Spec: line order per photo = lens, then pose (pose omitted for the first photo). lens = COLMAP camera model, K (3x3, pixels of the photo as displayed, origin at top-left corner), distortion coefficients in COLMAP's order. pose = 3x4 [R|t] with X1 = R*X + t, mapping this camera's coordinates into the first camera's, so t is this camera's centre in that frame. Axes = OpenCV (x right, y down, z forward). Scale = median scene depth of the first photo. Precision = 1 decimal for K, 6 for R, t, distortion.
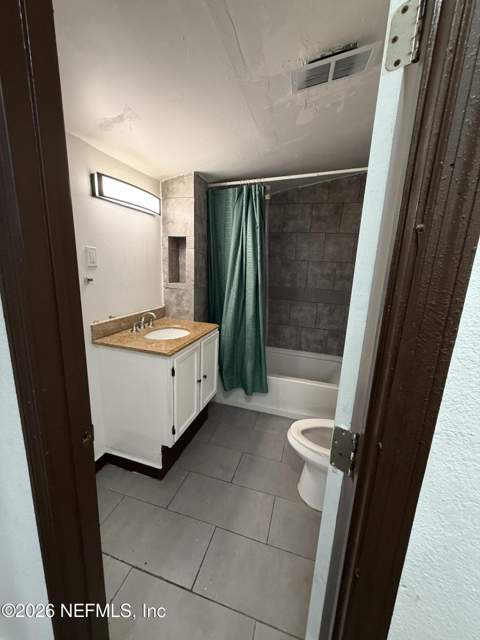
lens RADIAL K [[254.9, 0, 237.9], [0, 254.9, 316.2], [0, 0, 1]] dist [-0.001646, -0.000065]
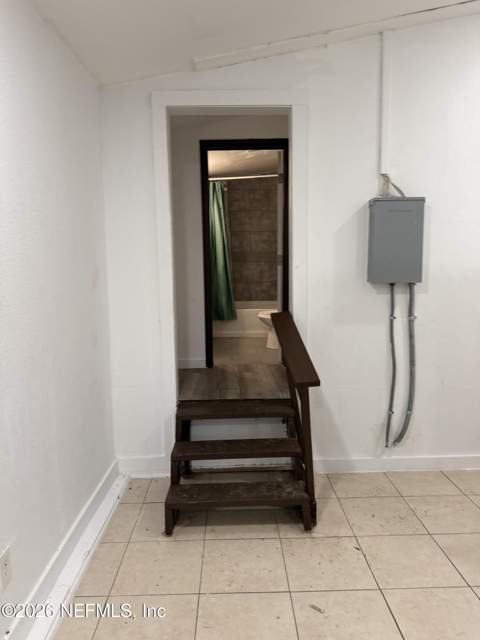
lens RADIAL K [[455.7, 0, 239.4], [0, 455.7, 321.4], [0, 0, 1]] dist [-0.000125, -0.004203]
pose [[0.950279, -0.089146, 0.298368, -0.545579], [0.110014, 0.992470, -0.053858, 0.382477], [-0.291320, 0.084004, 0.952930, -1.247539]]
